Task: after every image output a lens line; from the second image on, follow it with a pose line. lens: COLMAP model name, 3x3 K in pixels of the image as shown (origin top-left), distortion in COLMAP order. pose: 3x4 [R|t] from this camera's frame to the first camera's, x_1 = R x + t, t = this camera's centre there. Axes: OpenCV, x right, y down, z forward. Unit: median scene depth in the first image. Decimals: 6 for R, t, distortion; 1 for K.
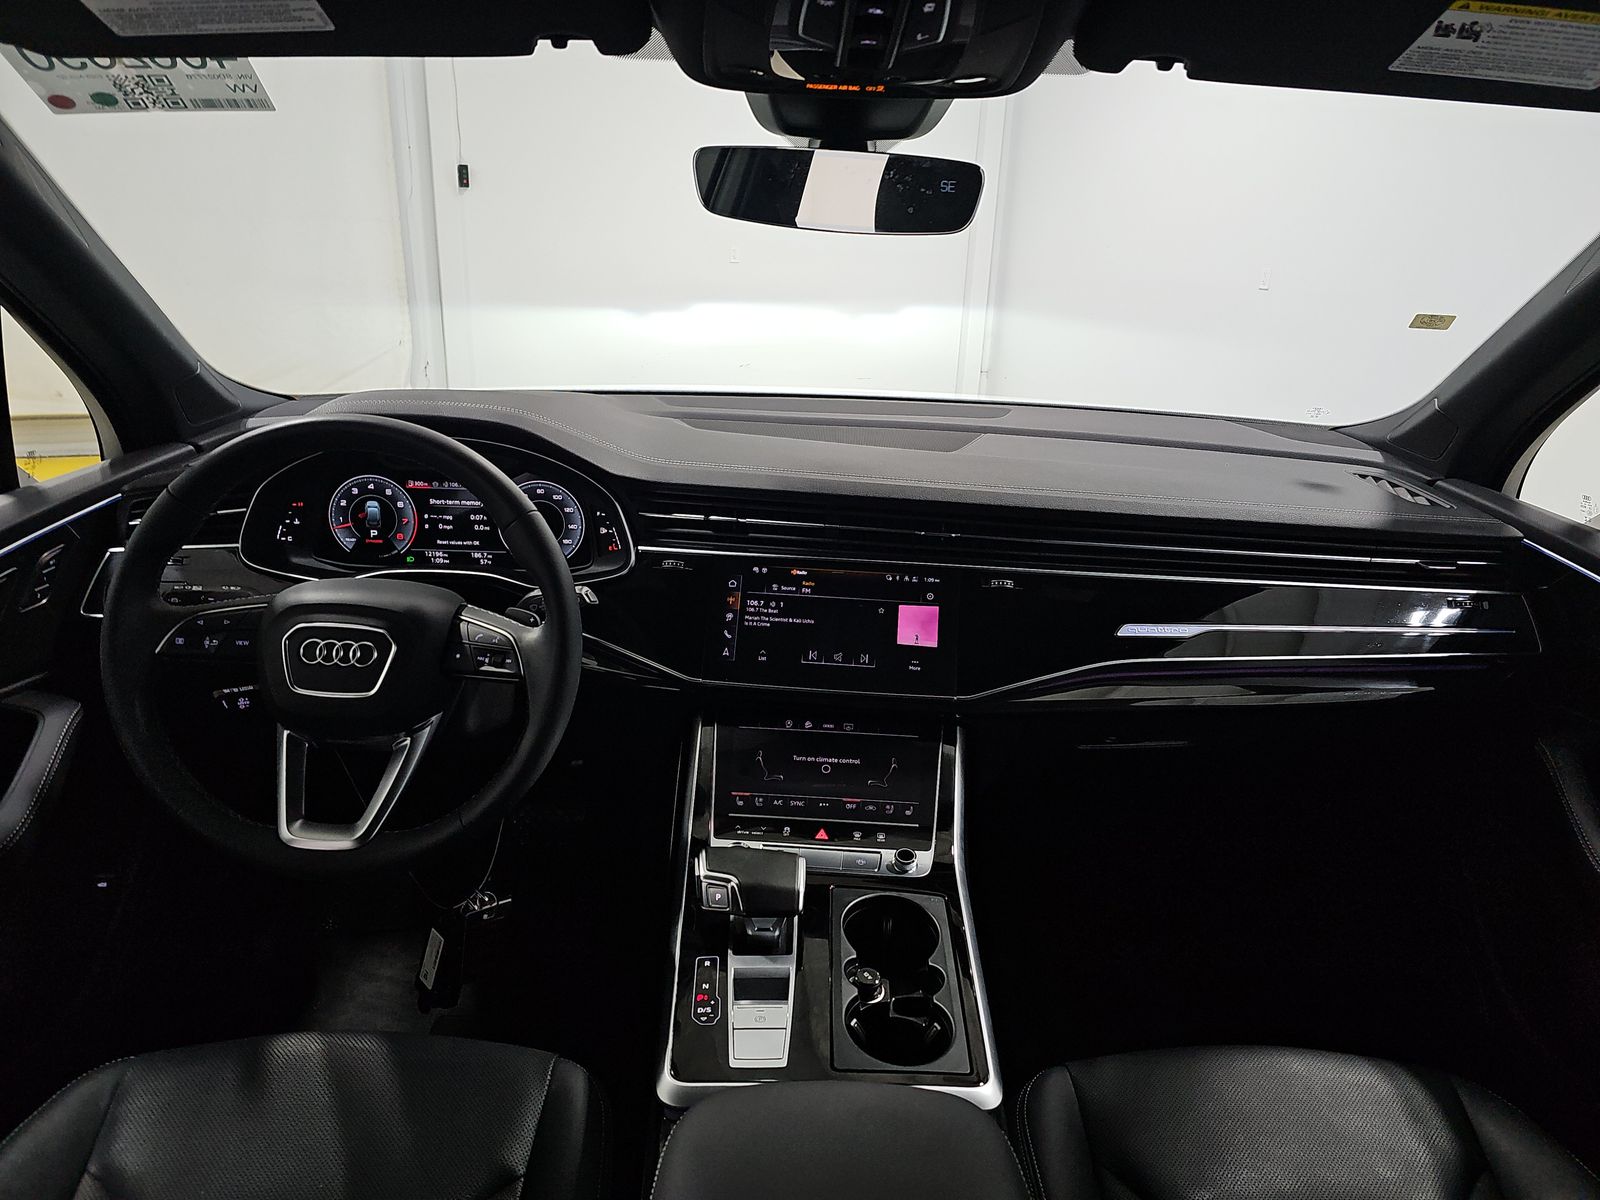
lens RADIAL K [[1058.9, 0, 800.0], [0, 1058.9, 600.0], [0, 0, 1]] dist [0.107662, -0.125179]
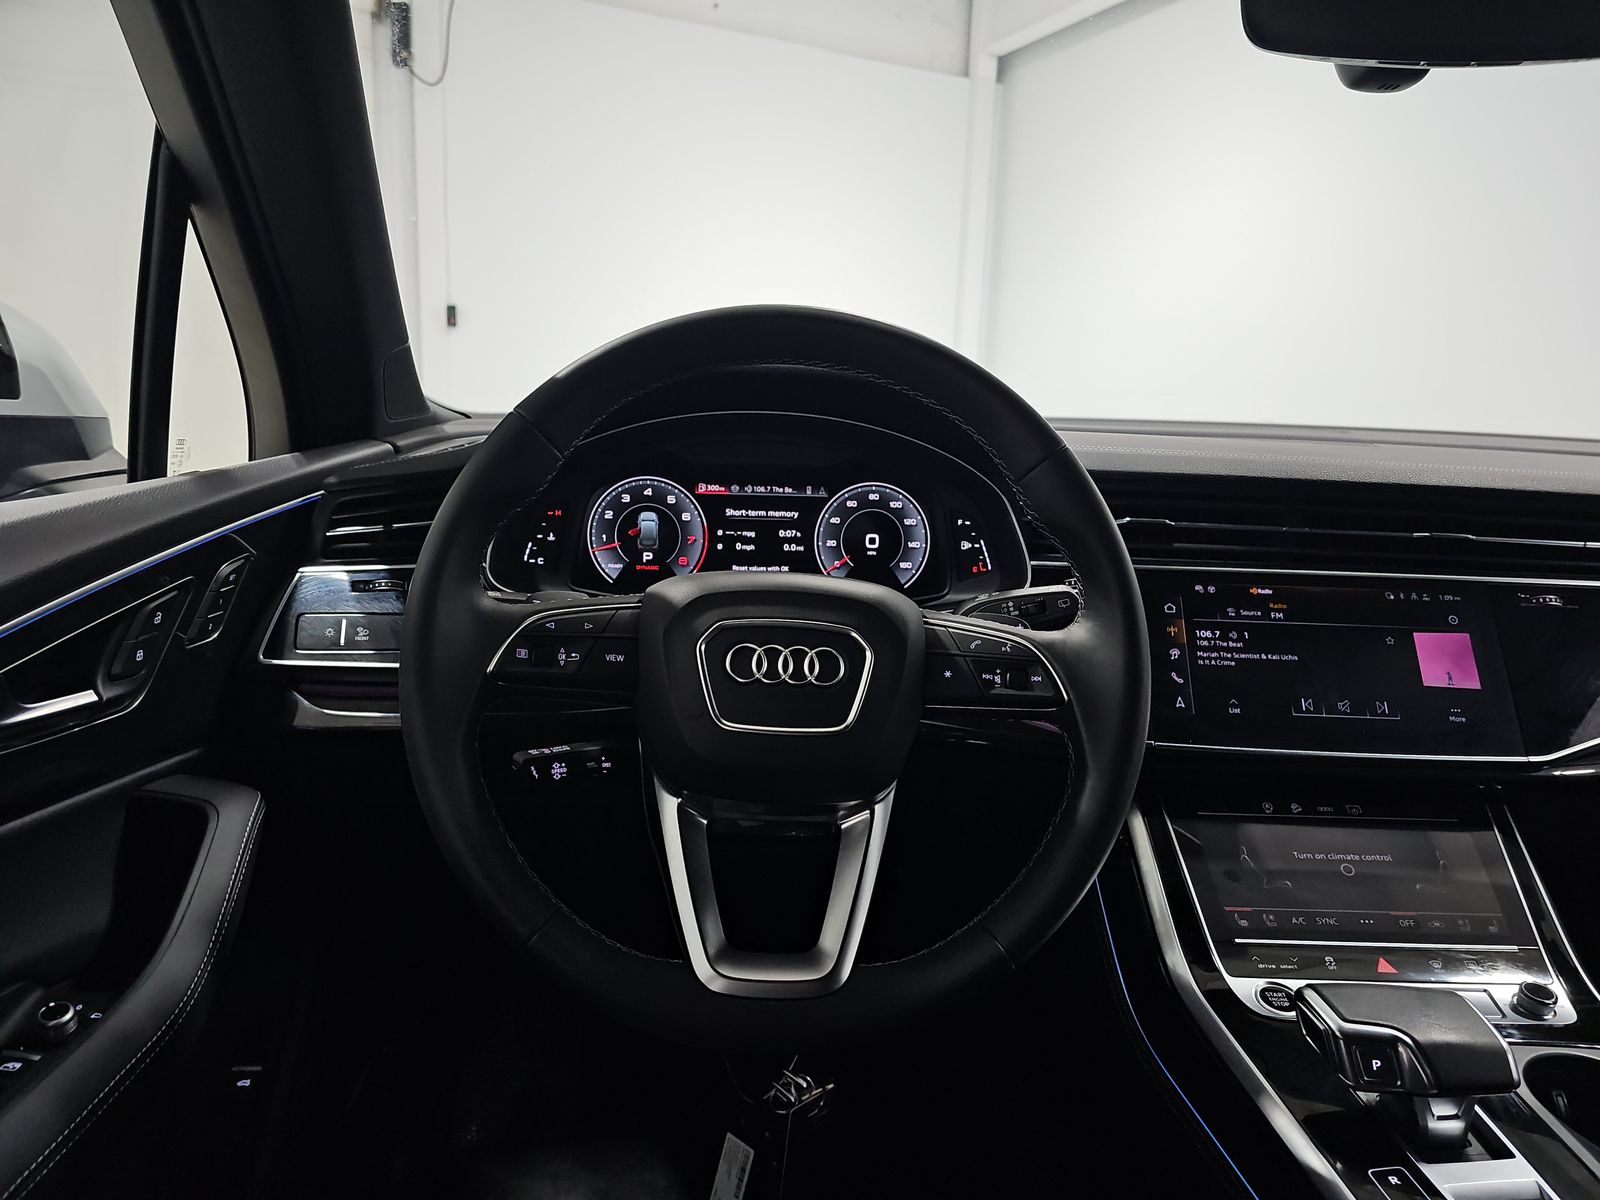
lens RADIAL K [[1058.9, 0, 800.0], [0, 1058.9, 600.0], [0, 0, 1]] dist [0.107662, -0.125179]
pose [[0.997376, -0.012298, 0.071348, -0.364868], [0.023003, 0.988232, -0.151222, 0.082587], [-0.068648, 0.152466, 0.985922, 0.303921]]
